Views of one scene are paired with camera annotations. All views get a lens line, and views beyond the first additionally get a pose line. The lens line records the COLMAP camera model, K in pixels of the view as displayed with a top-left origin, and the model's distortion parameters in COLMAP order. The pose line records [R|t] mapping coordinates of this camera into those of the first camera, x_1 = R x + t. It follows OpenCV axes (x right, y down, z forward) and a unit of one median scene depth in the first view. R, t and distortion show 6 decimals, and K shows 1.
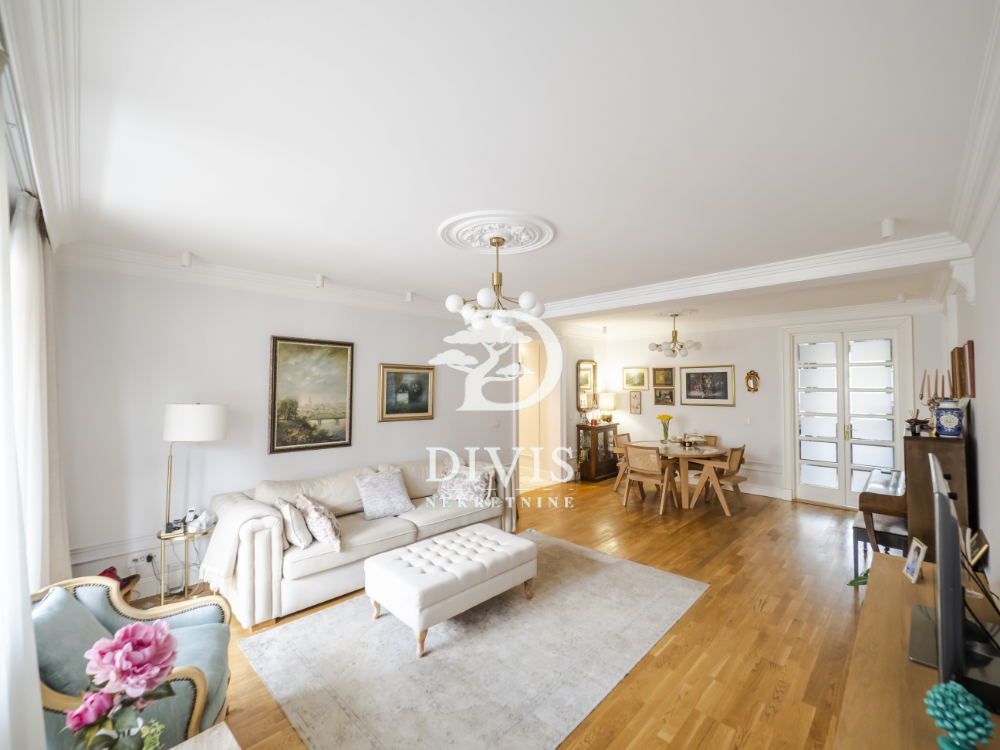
lens RADIAL K [[412.5, 0, 500.0], [0, 412.5, 375.0], [0, 0, 1]] dist [-0.014937, -0.000843]
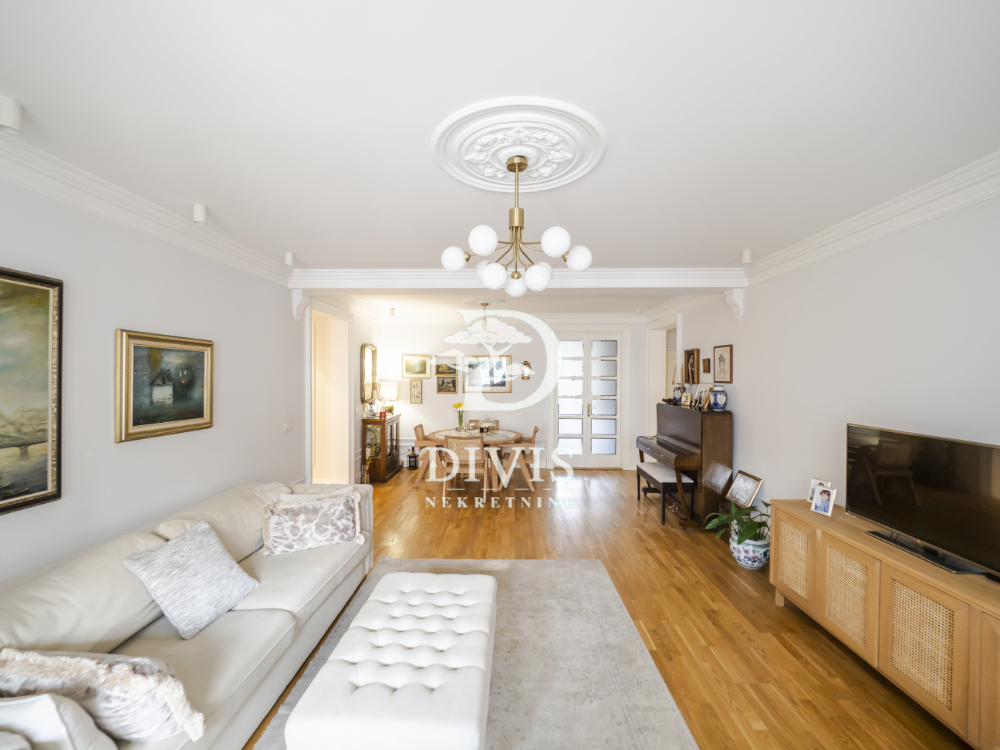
lens RADIAL K [[412.5, 0, 500.0], [0, 412.5, 375.0], [0, 0, 1]] dist [-0.014937, -0.000843]
pose [[0.723773, 0.001108, 0.690037, -0.292109], [-0.021288, 0.999559, 0.020723, 0.008401], [-0.689710, -0.029688, 0.723477, 0.291868]]
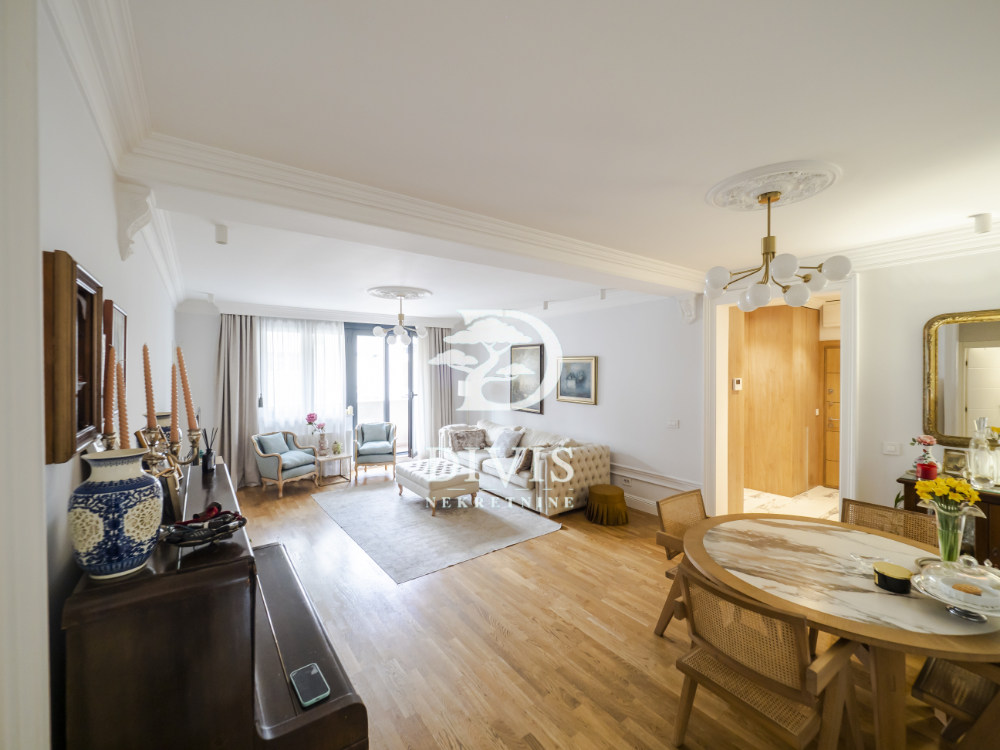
lens RADIAL K [[412.5, 0, 500.0], [0, 412.5, 375.0], [0, 0, 1]] dist [-0.014937, -0.000843]
pose [[-0.146048, 0.015927, -0.989149, 1.019207], [0.026817, 0.999567, 0.012135, 0.009313], [0.988914, -0.024754, -0.146412, 0.988336]]
